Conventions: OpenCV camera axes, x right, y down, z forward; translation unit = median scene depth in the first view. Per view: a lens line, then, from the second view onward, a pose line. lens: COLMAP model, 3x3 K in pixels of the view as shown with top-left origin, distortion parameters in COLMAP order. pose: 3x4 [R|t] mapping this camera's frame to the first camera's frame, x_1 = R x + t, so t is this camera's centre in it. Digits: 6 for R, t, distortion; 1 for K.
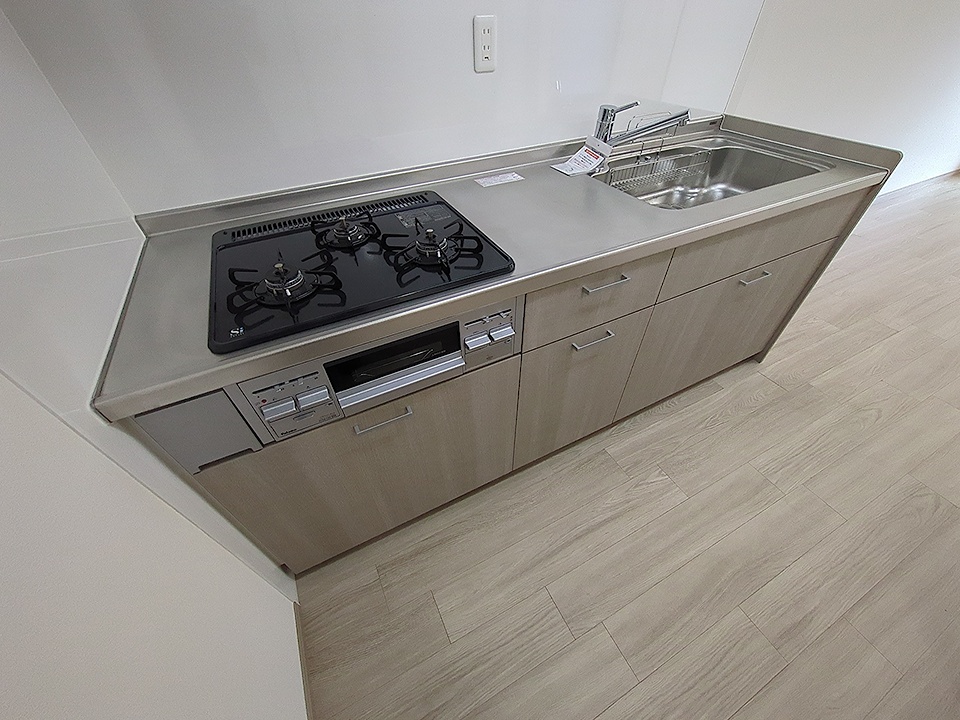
lens RADIAL K [[375.3, 0, 479.5], [0, 375.3, 357.7], [0, 0, 1]] dist [0.001313, 0.000405]
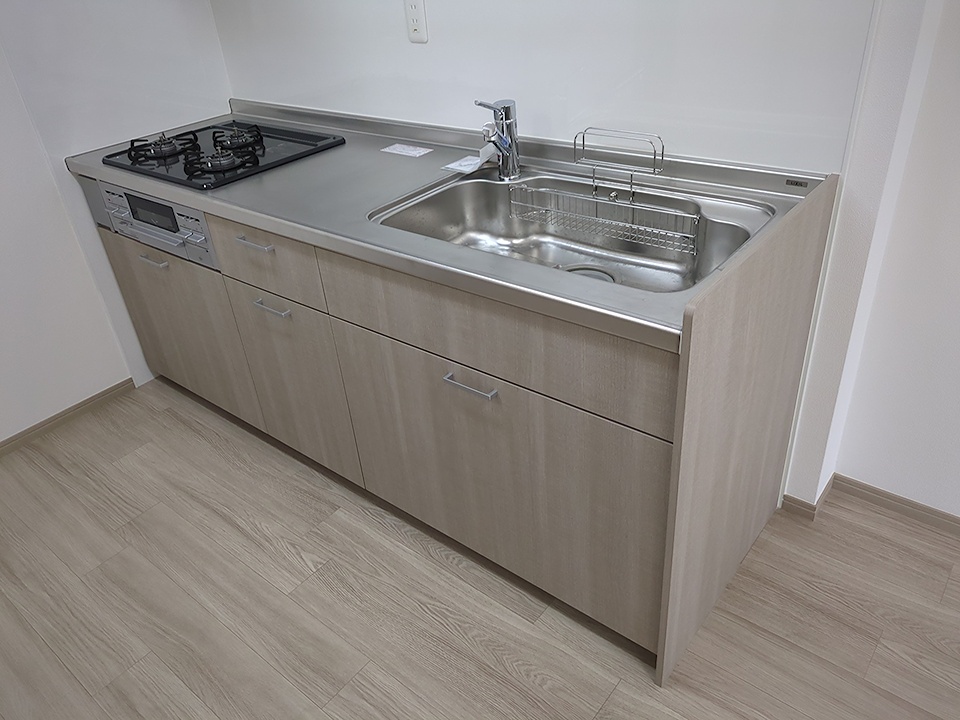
lens RADIAL K [[718.8, 0, 480.0], [0, 718.8, 360.0], [0, 0, 1]] dist [0.064680, -0.075308]
pose [[0.404979, 0.470135, -0.784197, 1.752300], [-0.571585, 0.799603, 0.184190, -0.503735], [0.713640, 0.373642, 0.592545, 0.298224]]
